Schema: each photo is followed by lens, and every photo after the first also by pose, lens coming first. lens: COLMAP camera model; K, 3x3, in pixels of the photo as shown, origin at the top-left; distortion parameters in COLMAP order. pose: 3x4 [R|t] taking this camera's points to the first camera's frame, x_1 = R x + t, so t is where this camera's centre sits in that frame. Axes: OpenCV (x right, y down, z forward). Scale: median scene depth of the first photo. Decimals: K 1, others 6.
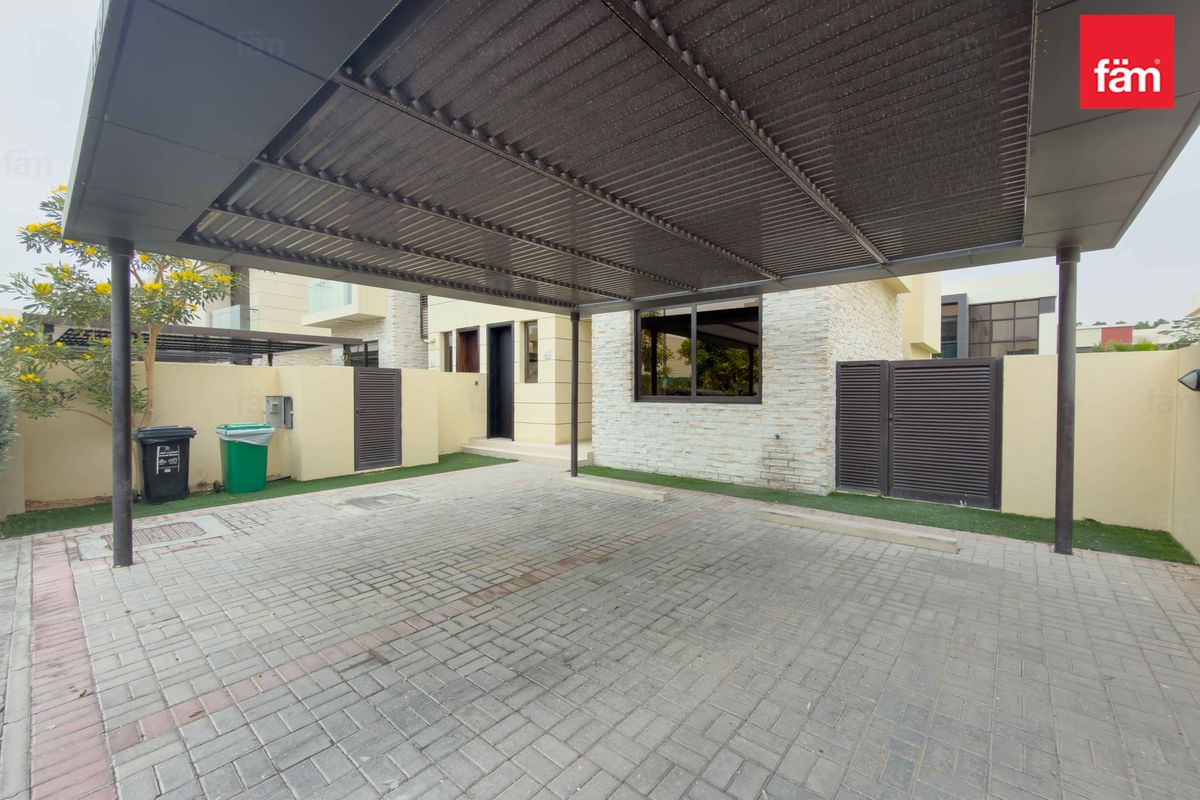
lens RADIAL K [[483.9, 0, 604.4], [0, 483.9, 402.9], [0, 0, 1]] dist [0.002241, -0.003112]
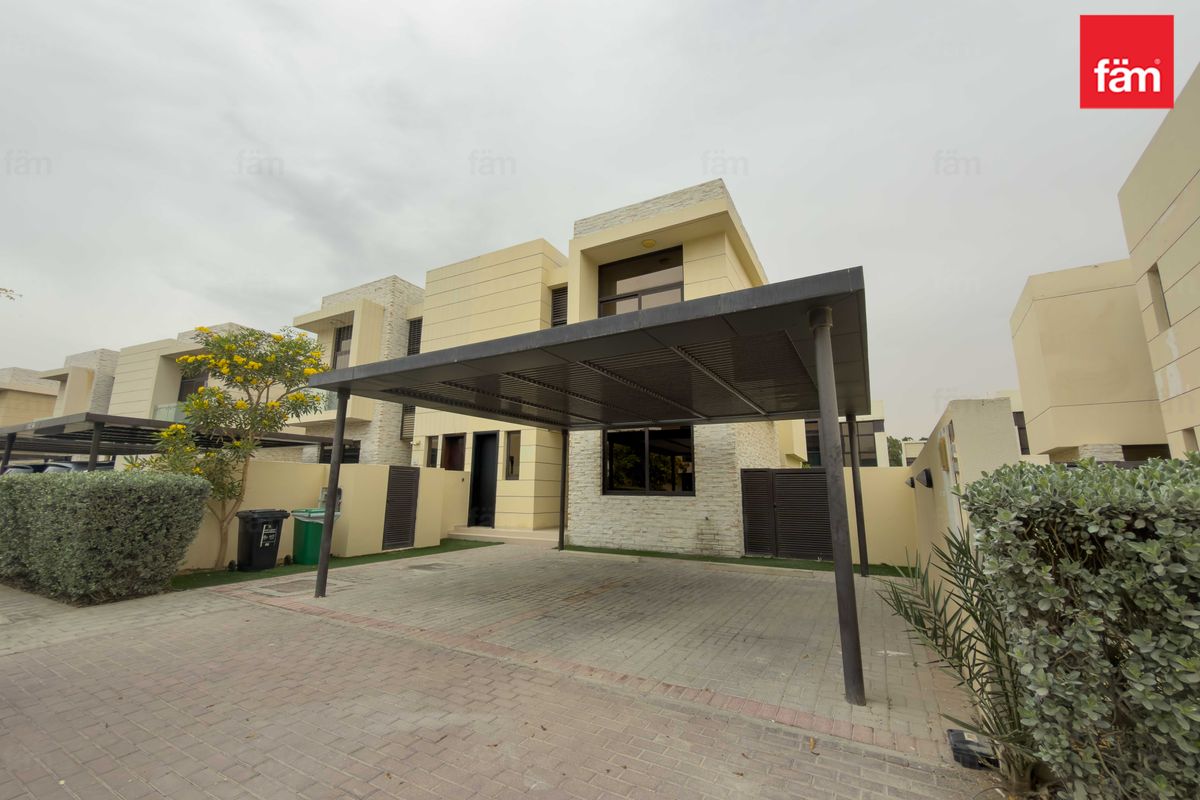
lens RADIAL K [[483.9, 0, 595.6], [0, 483.9, 397.2], [0, 0, 1]] dist [0.002241, -0.003112]
pose [[0.982960, 0.044161, 0.178436, -0.216406], [-0.004880, 0.976640, -0.214824, 0.021937], [-0.183754, 0.210293, 0.960214, -0.371746]]
